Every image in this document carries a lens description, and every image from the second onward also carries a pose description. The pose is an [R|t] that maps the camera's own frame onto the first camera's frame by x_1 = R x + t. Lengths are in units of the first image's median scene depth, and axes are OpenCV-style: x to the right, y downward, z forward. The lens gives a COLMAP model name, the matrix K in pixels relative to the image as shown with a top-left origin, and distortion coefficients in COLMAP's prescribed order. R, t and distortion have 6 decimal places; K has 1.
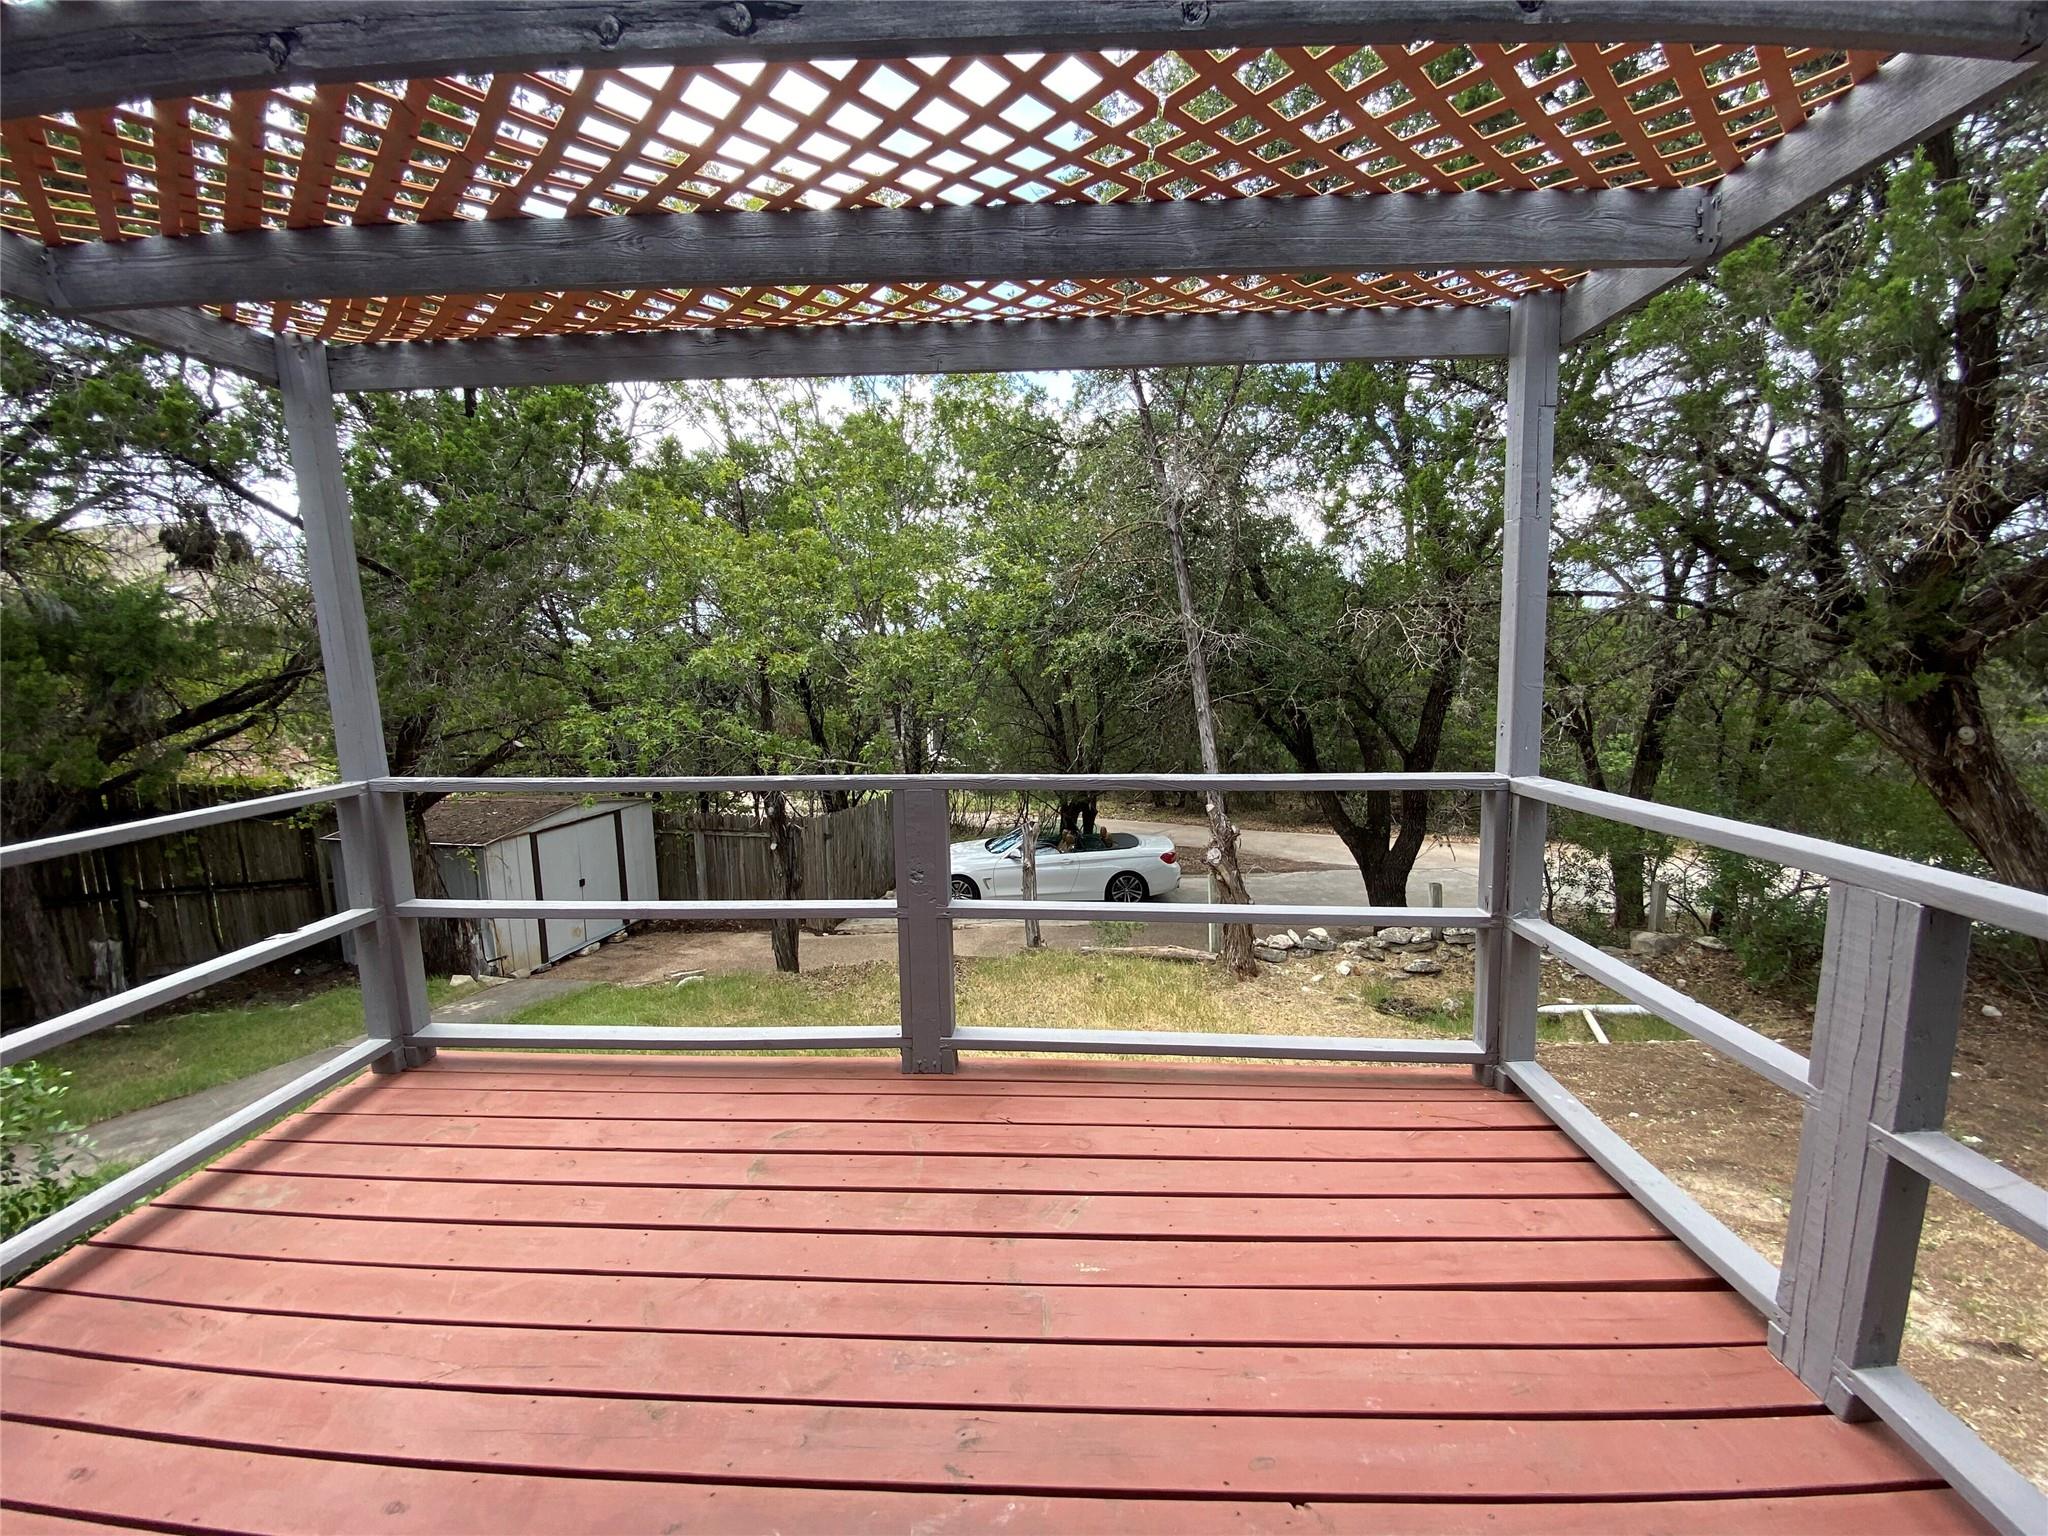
lens RADIAL K [[839.3, 0, 1023.5], [0, 839.3, 763.5], [0, 0, 1]] dist [0.024048, -0.021037]
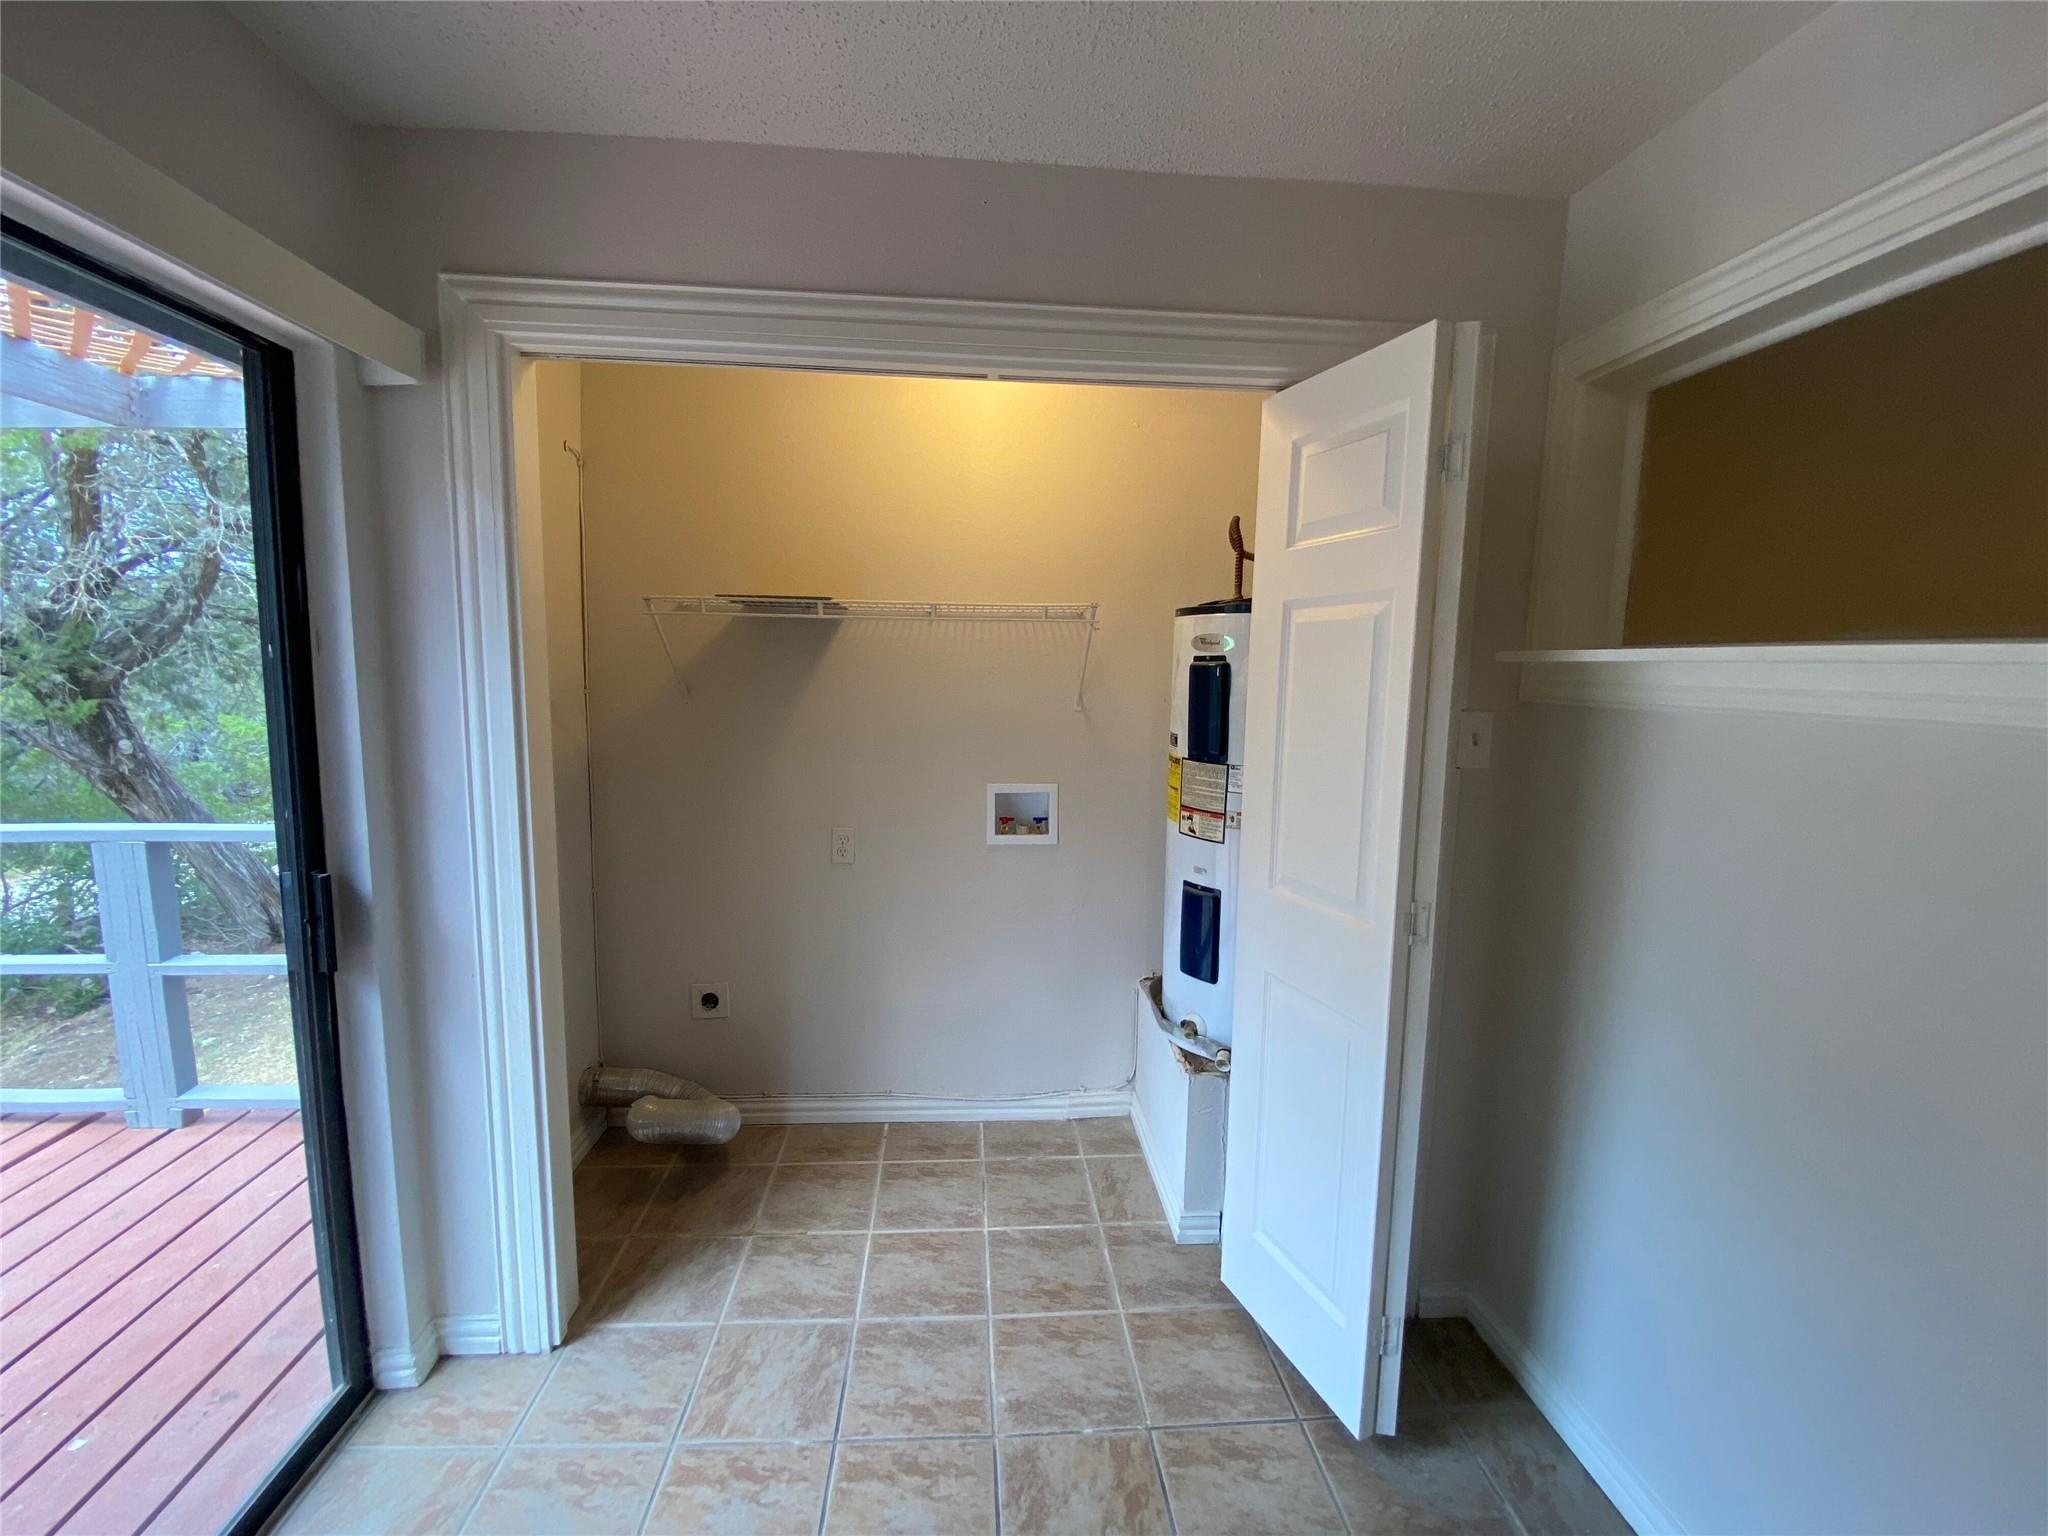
lens RADIAL K [[821.5, 0, 1033.5], [0, 821.5, 766.4], [0, 0, 1]] dist [0.022994, -0.020533]
pose [[-0.121486, -0.111191, 0.986346, -0.266925], [0.112888, 0.985711, 0.125023, -0.003872], [-0.986153, 0.126535, -0.107198, -0.219508]]
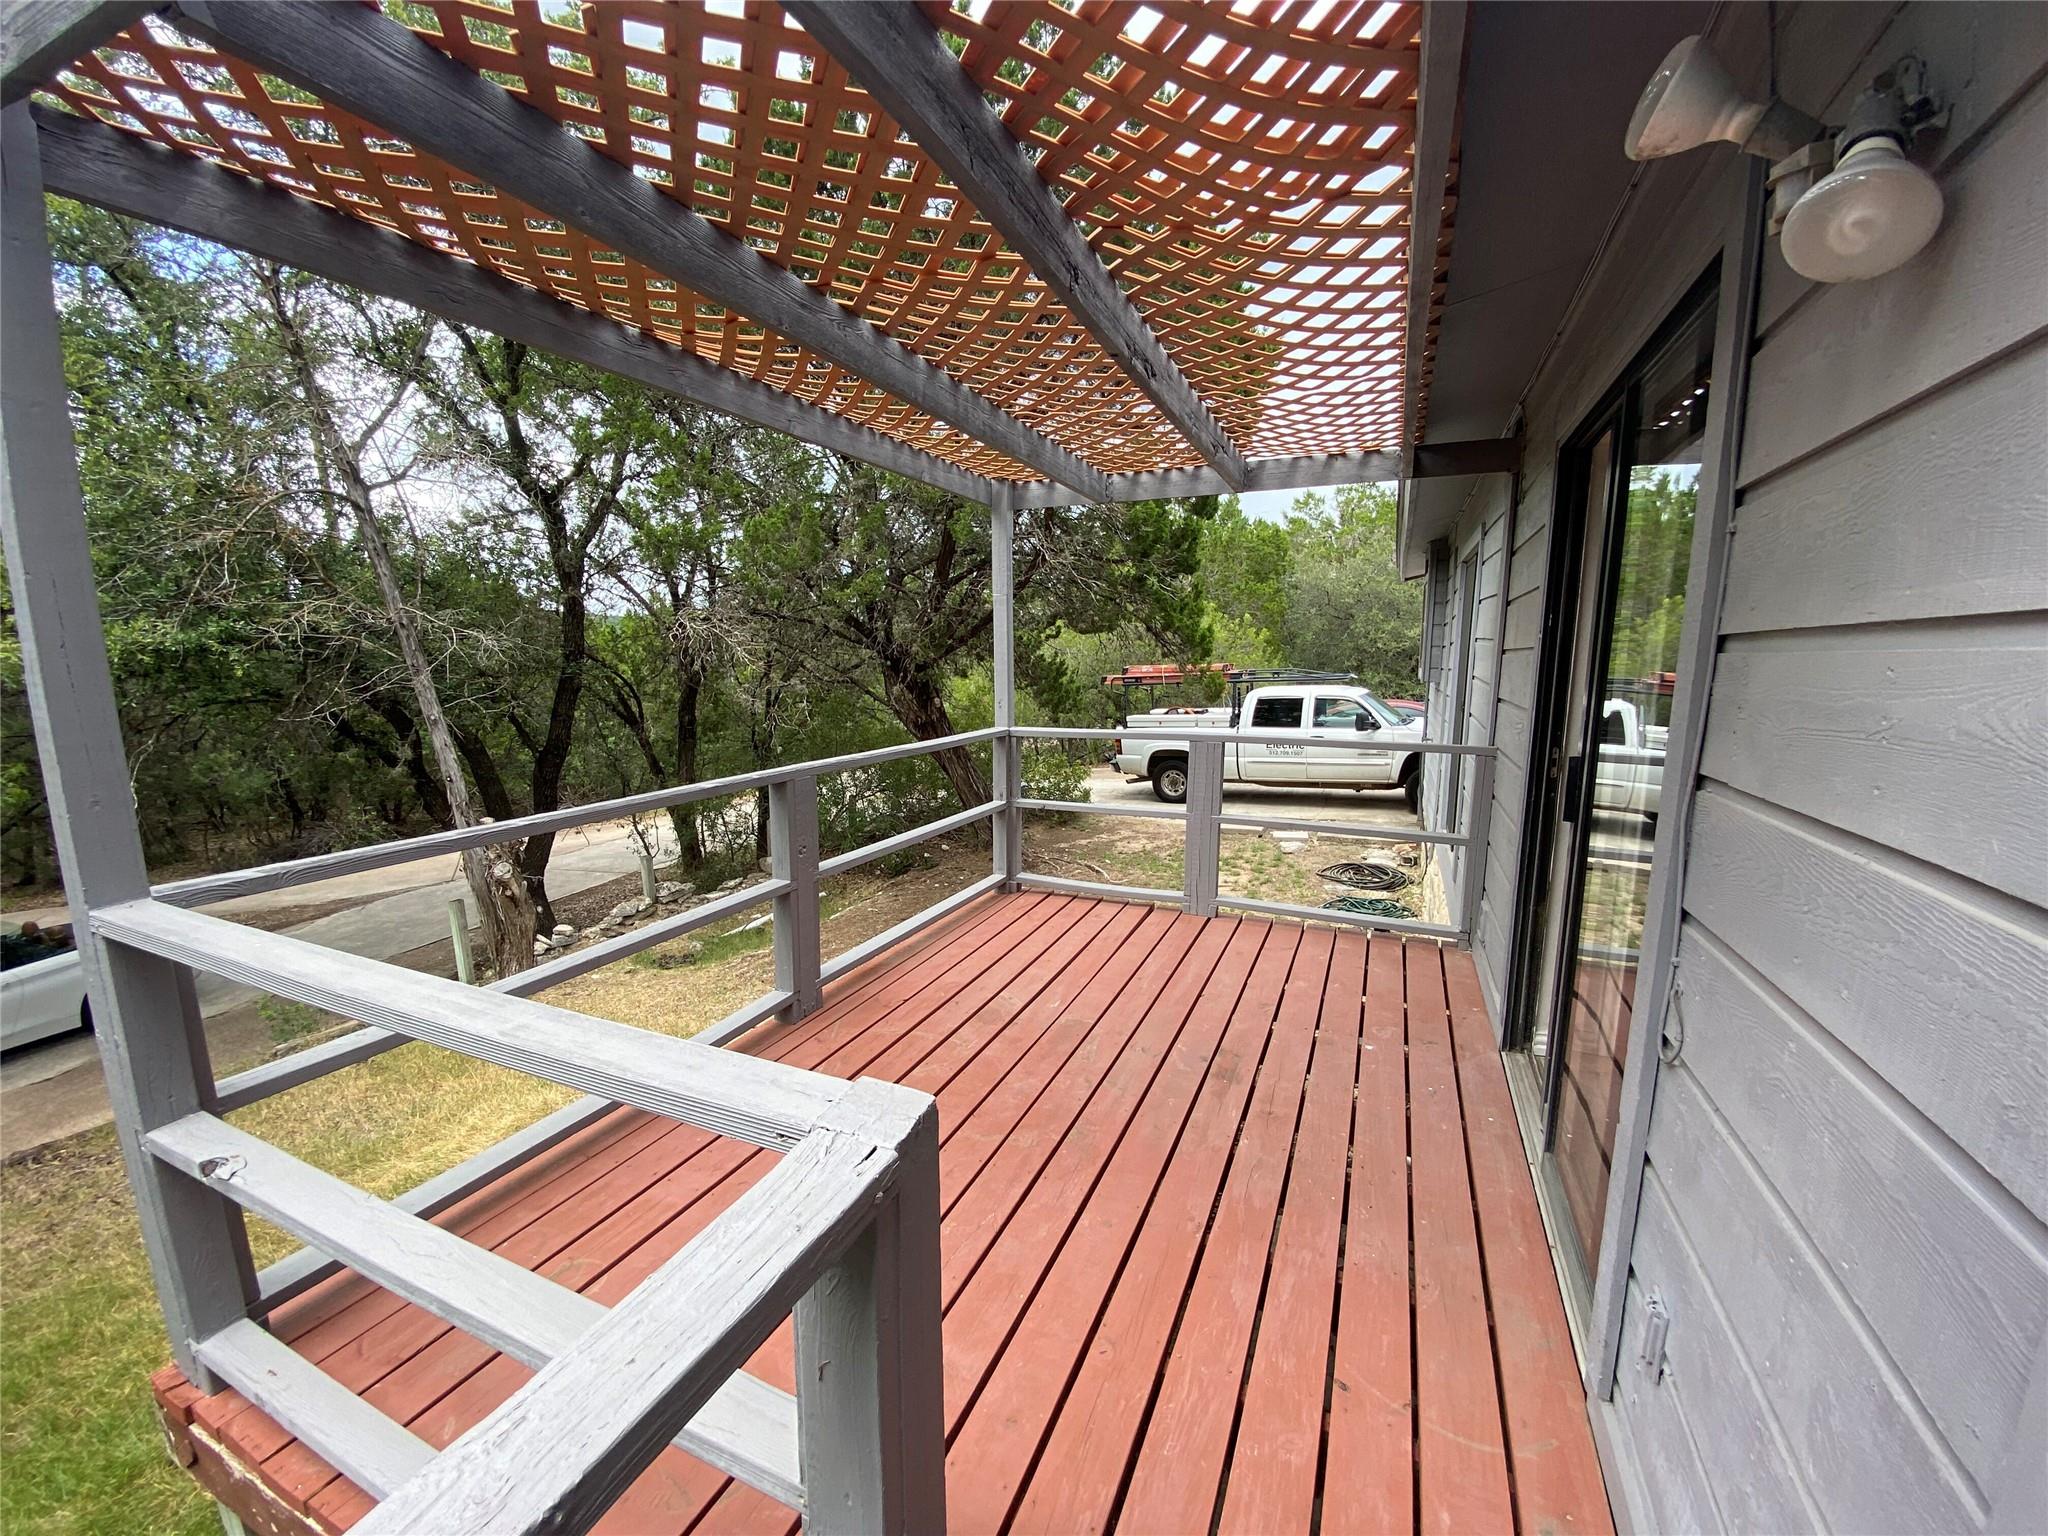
lens RADIAL K [[821.5, 0, 1033.5], [0, 821.5, 766.4], [0, 0, 1]] dist [0.022994, -0.020533]
pose [[0.397102, -0.136114, 0.907625, -0.538691], [0.123405, 0.987879, 0.094158, -0.033008], [-0.909440, 0.074615, 0.409086, 0.092914]]
